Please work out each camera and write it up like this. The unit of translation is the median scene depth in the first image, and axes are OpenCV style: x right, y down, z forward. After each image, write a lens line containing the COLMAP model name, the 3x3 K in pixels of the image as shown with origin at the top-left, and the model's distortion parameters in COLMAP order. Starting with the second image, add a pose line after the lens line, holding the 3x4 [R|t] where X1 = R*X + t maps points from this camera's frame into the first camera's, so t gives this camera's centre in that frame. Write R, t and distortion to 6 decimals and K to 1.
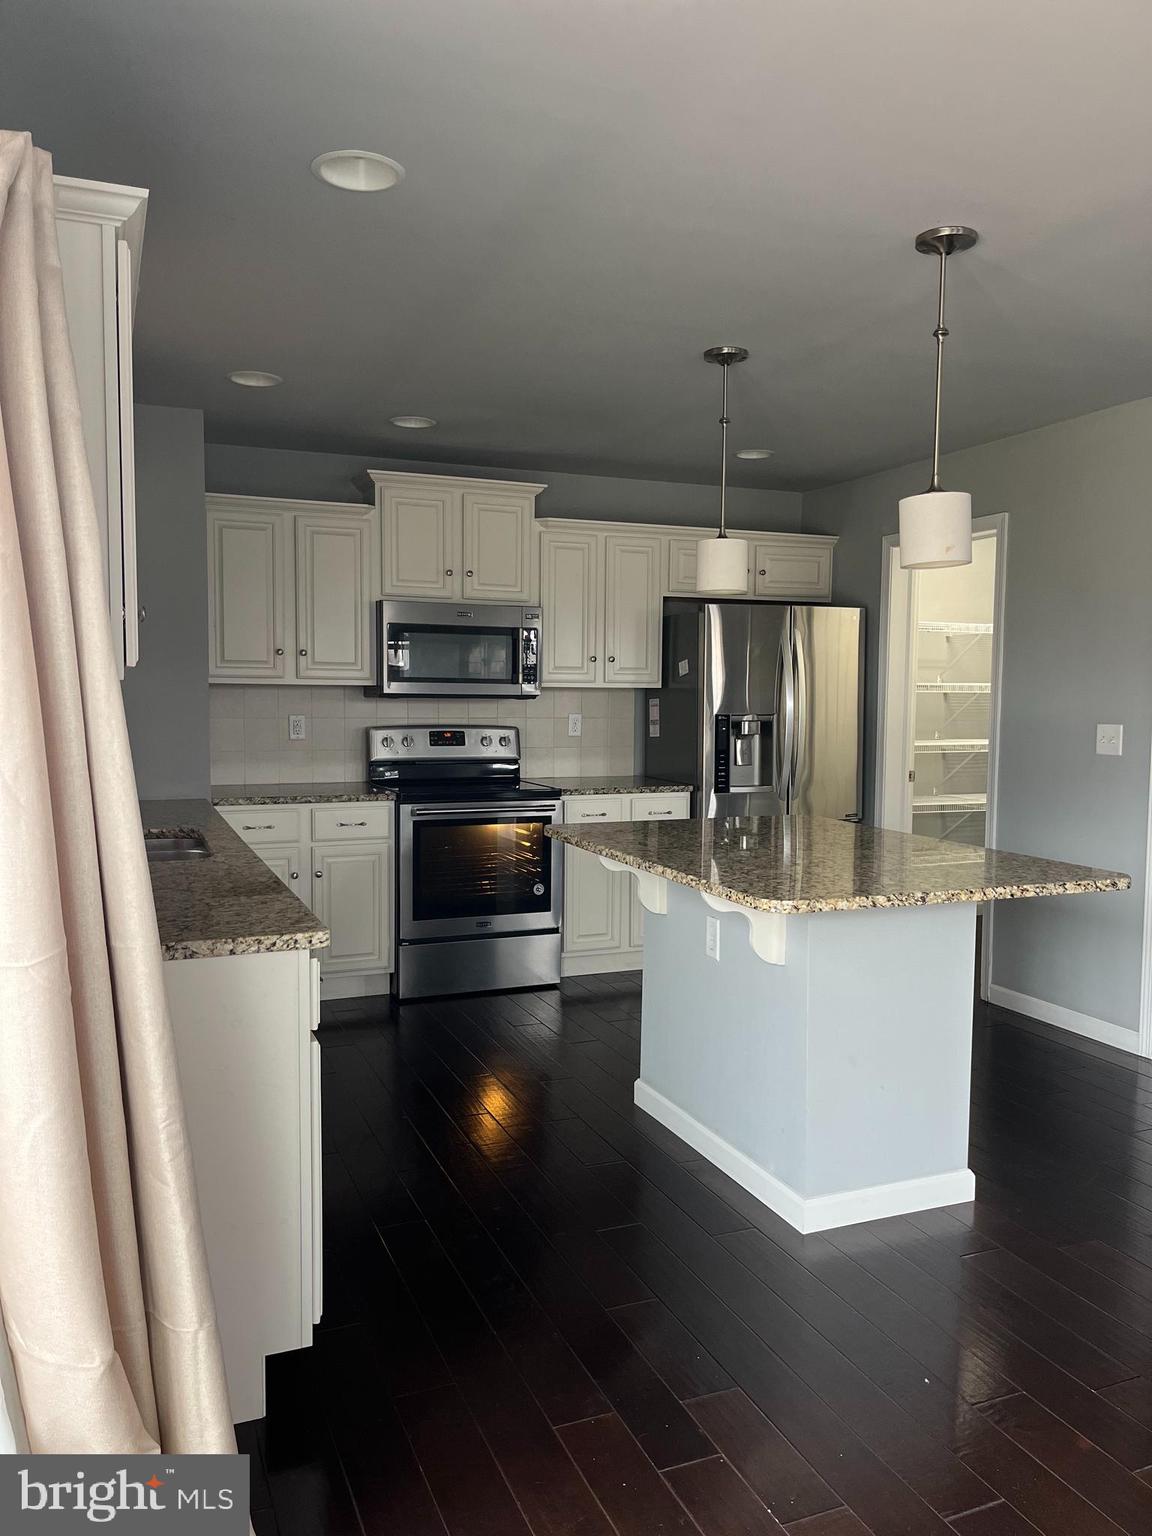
lens RADIAL K [[1164.8, 0, 566.9], [0, 1164.8, 775.0], [0, 0, 1]] dist [0.064722, -0.099521]
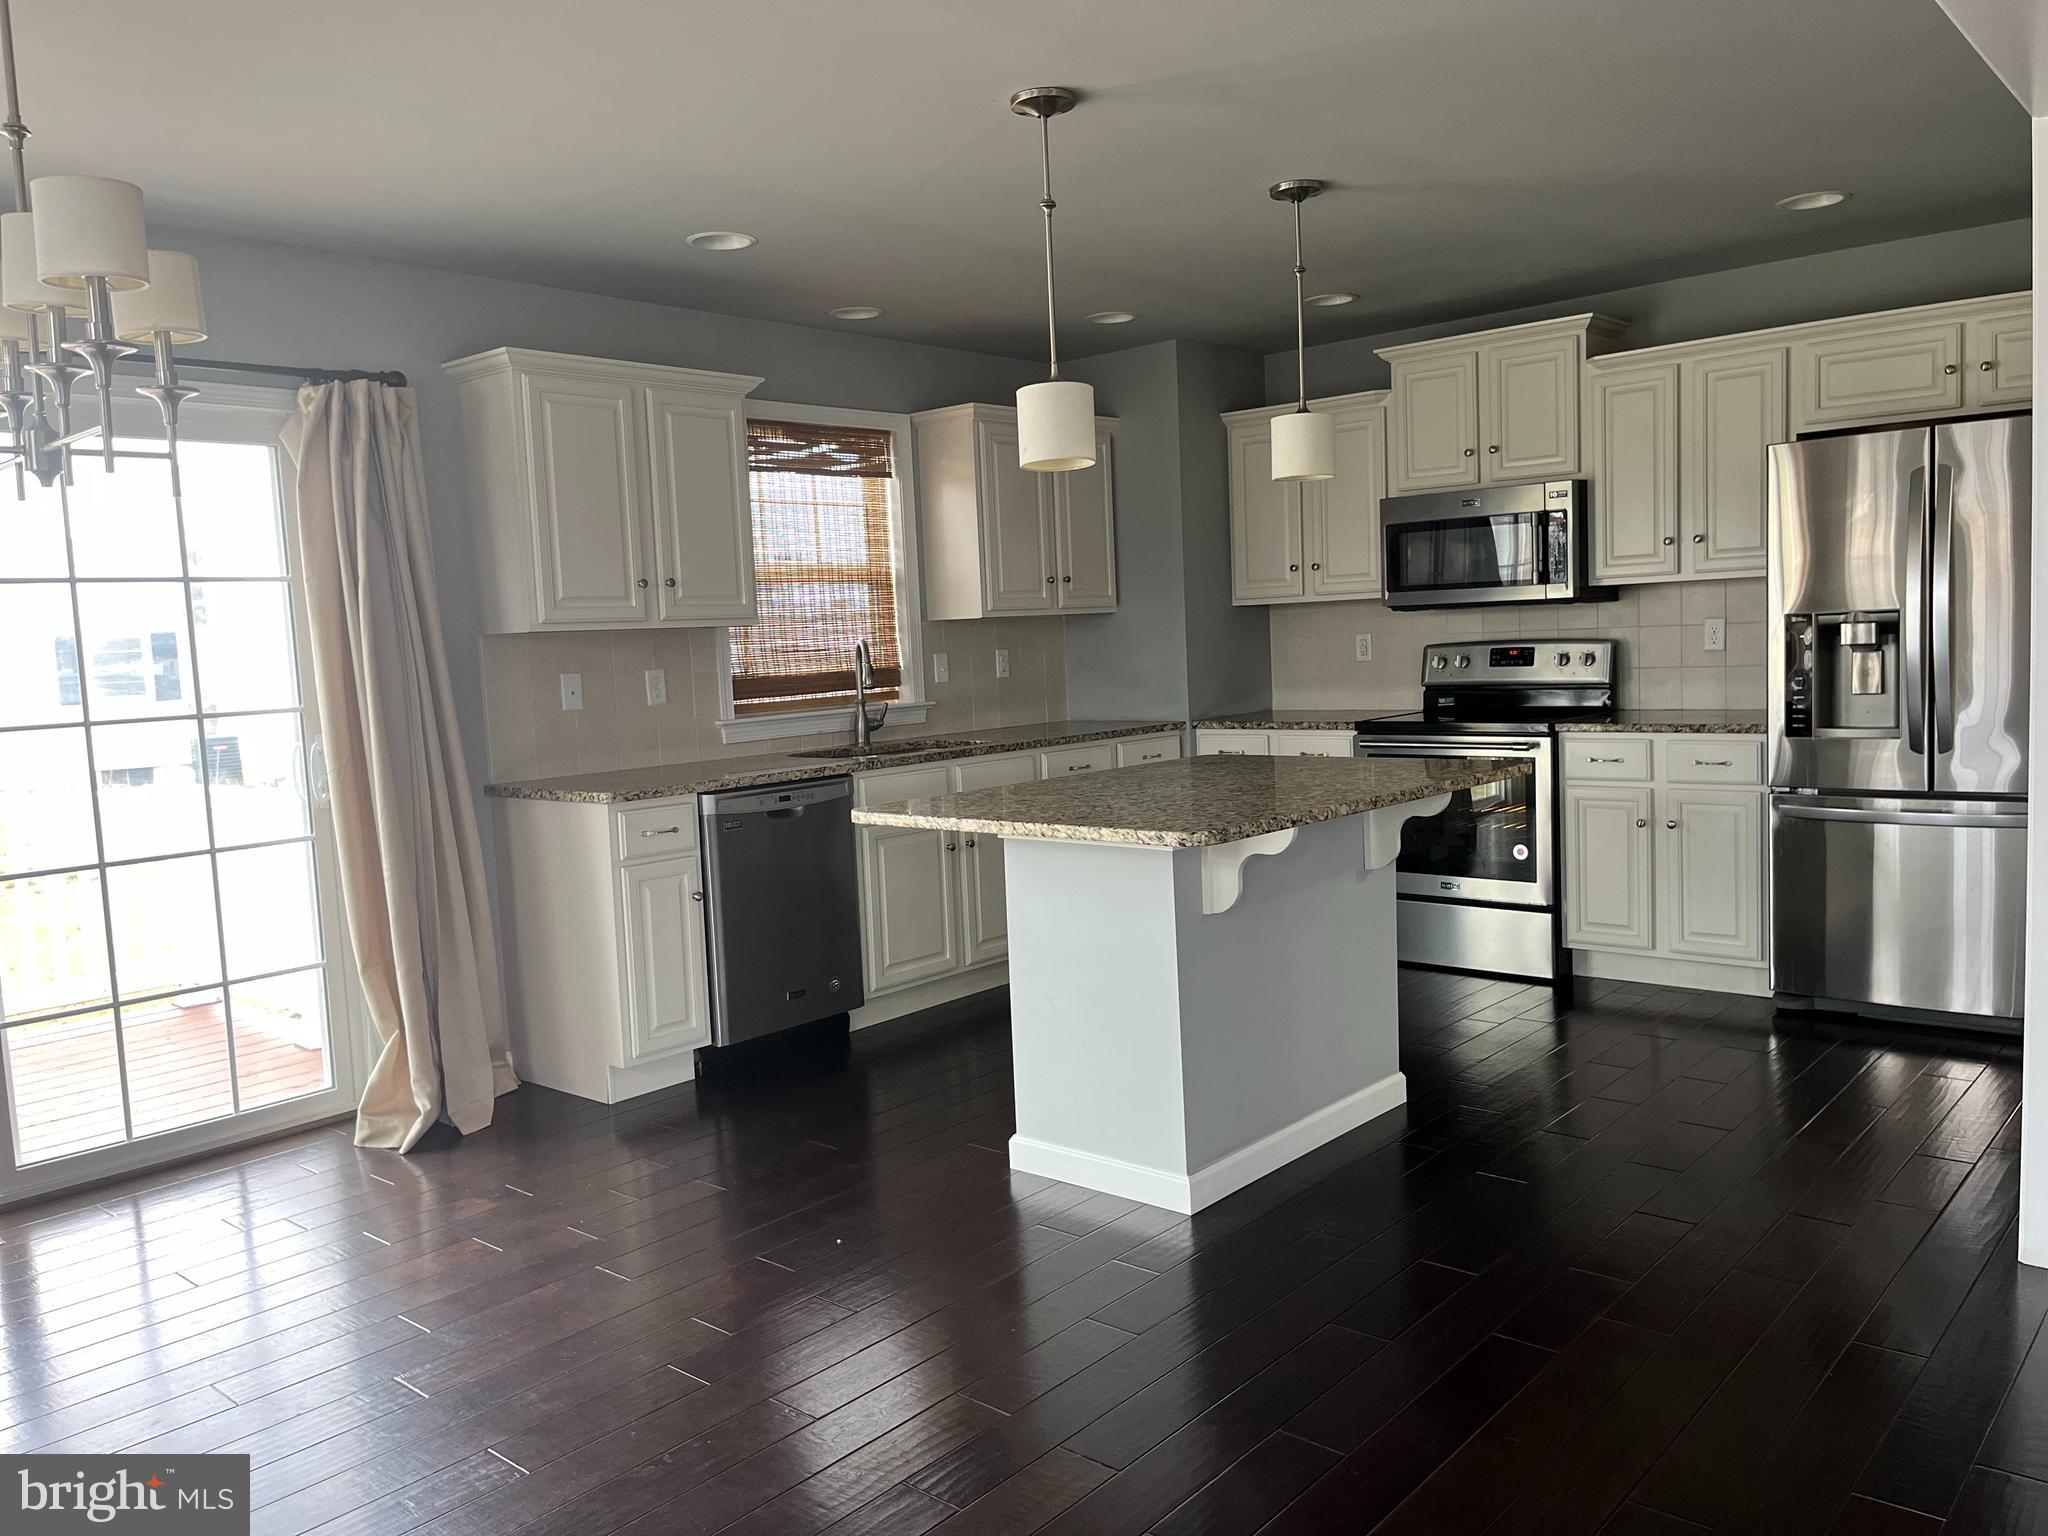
lens RADIAL K [[1553.1, 0, 1024.8], [0, 1553.1, 755.5], [0, 0, 1]] dist [0.064722, -0.099521]
pose [[0.438641, 0.043958, -0.897587, 0.758089], [-0.016387, 0.999028, 0.040918, -0.002686], [0.898513, -0.003240, 0.438935, 0.250601]]
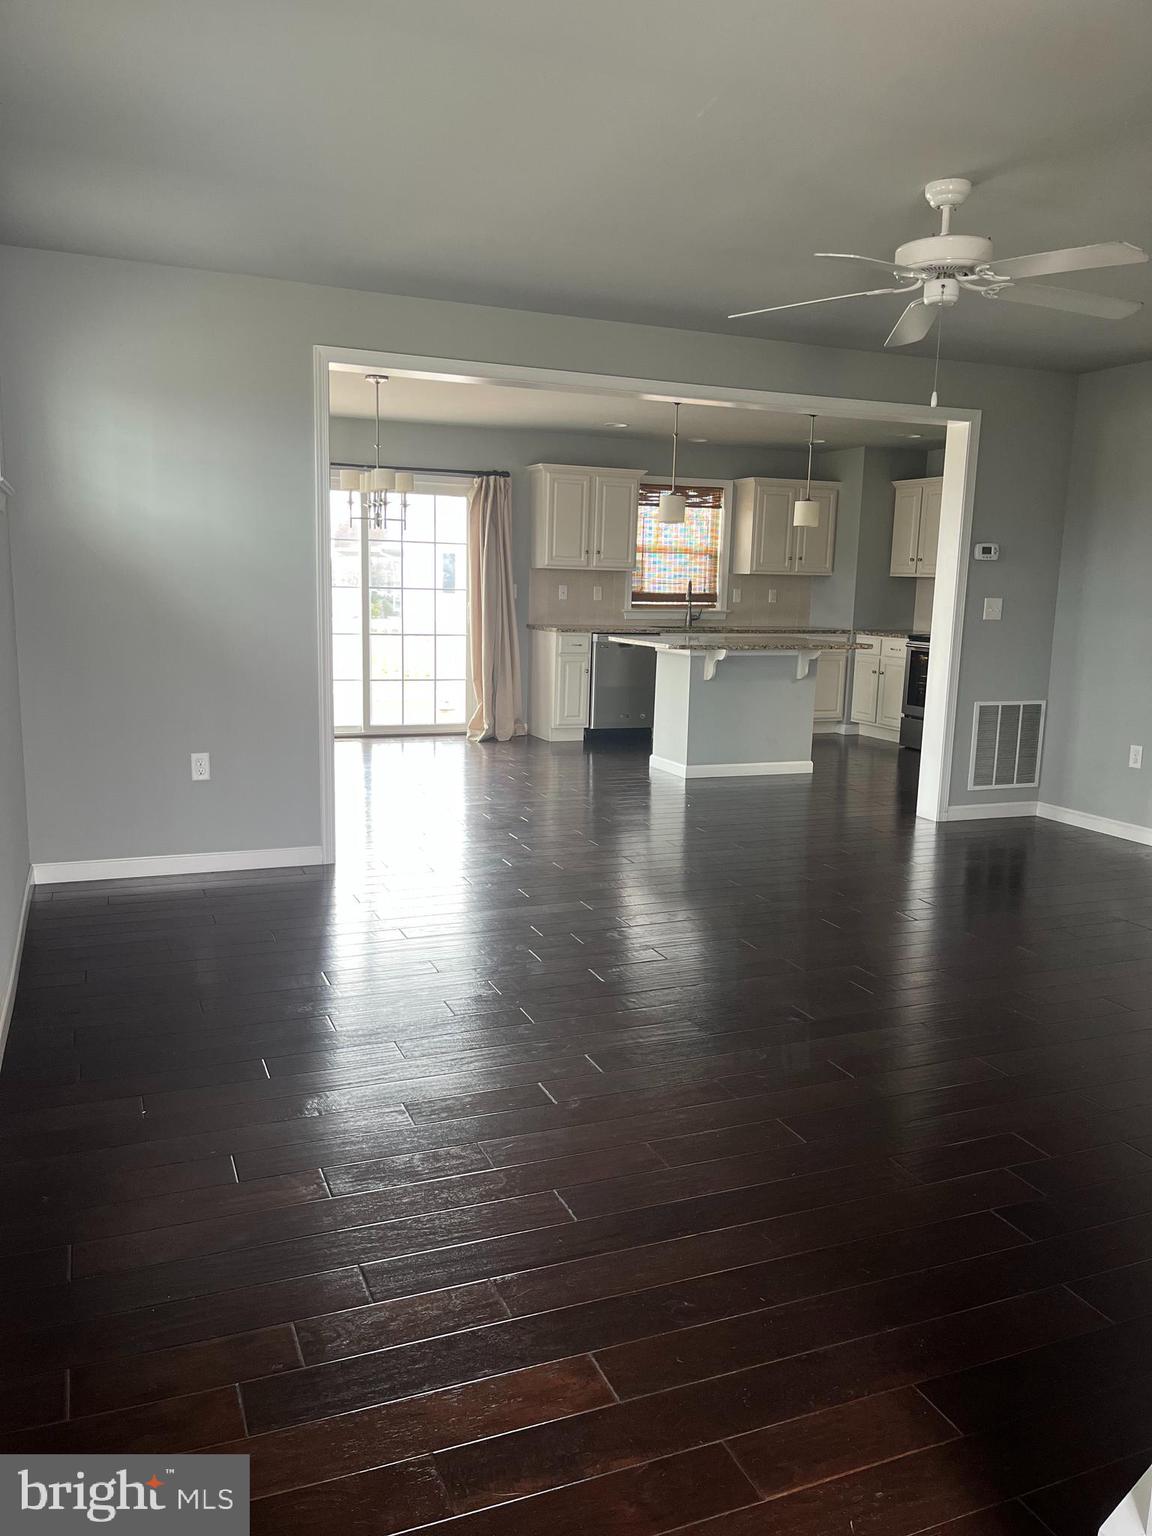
lens RADIAL K [[1164.8, 0, 572.3], [0, 1164.8, 785.3], [0, 0, 1]] dist [0.064722, -0.099521]
pose [[-0.009777, 0.165837, -0.986105, 1.651789], [-0.097121, 0.981332, 0.165997, -0.006027], [0.995225, 0.097395, 0.006512, 0.447882]]
